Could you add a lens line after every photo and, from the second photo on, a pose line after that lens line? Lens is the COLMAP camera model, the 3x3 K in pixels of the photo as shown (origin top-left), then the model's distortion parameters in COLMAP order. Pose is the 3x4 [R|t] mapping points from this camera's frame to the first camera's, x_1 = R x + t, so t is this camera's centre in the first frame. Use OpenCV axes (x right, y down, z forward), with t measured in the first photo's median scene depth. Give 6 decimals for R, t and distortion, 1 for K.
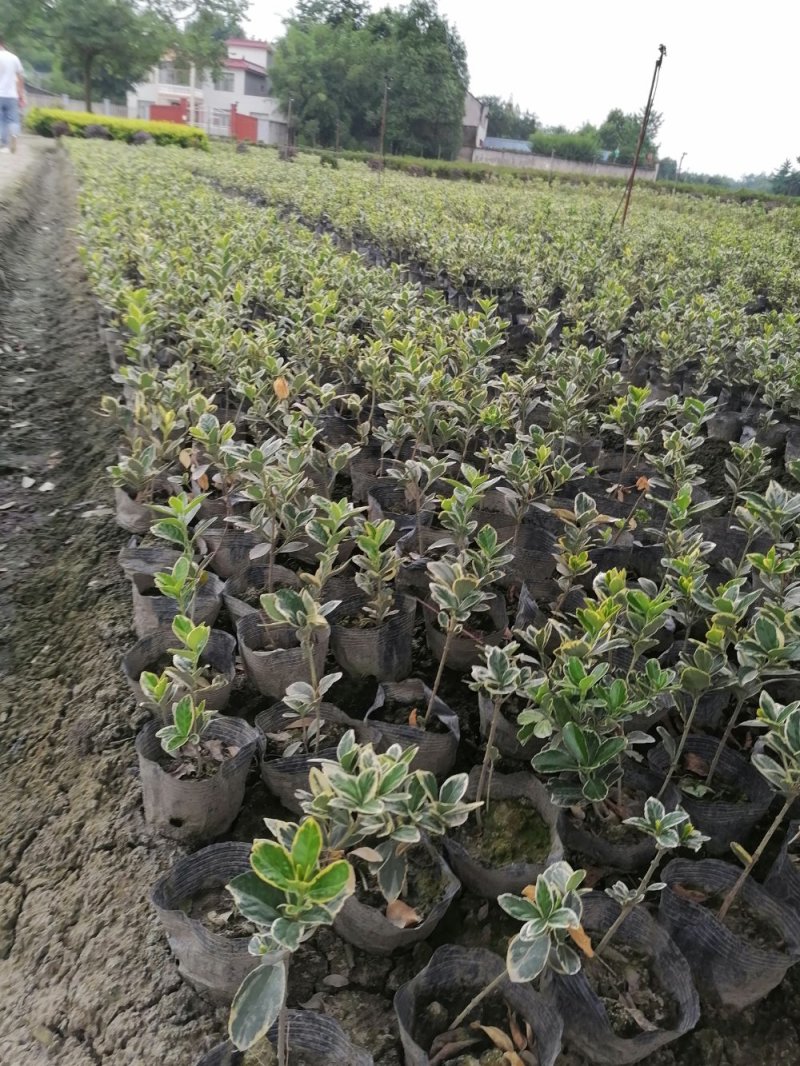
lens RADIAL K [[723.8, 0, 400.0], [0, 723.8, 533.0], [0, 0, 1]] dist [0.031900, -0.042468]
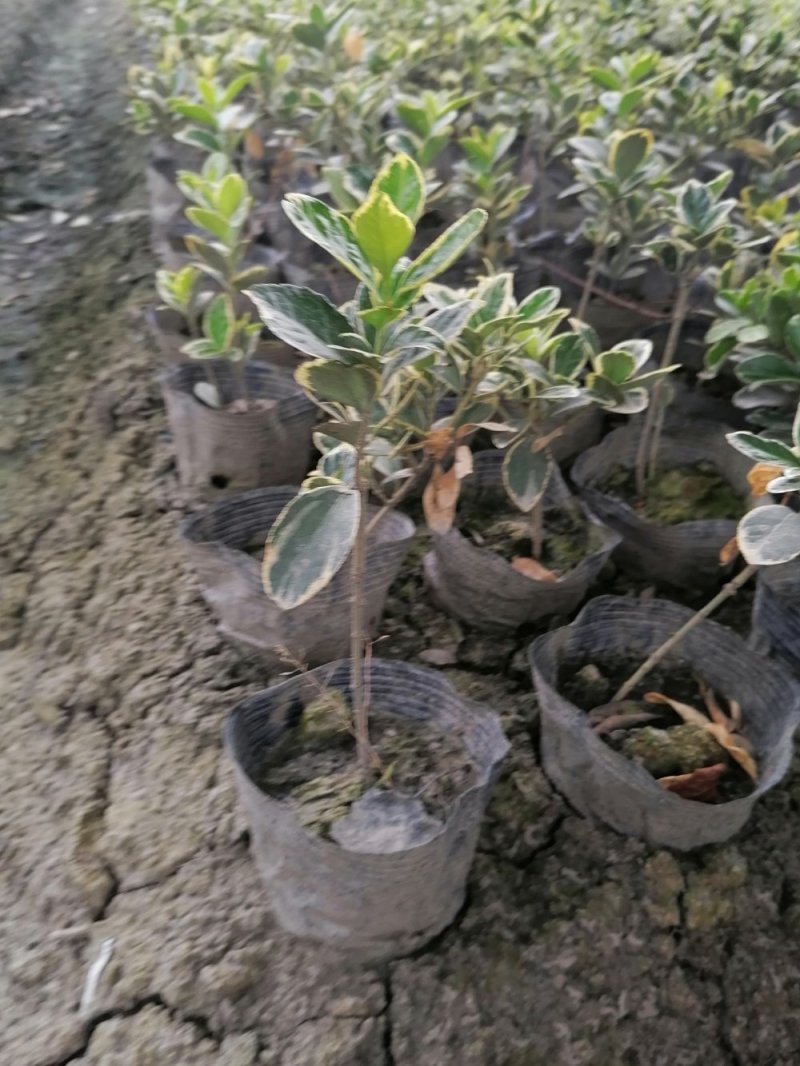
lens RADIAL K [[785.6, 0, 400.0], [0, 785.6, 533.0], [0, 0, 1]] dist [0.043254, -0.077491]
pose [[0.993036, 0.013886, -0.116993, -0.036067], [0.007518, 0.983537, 0.180551, 0.349731], [0.117574, -0.180173, 0.976583, 0.266917]]
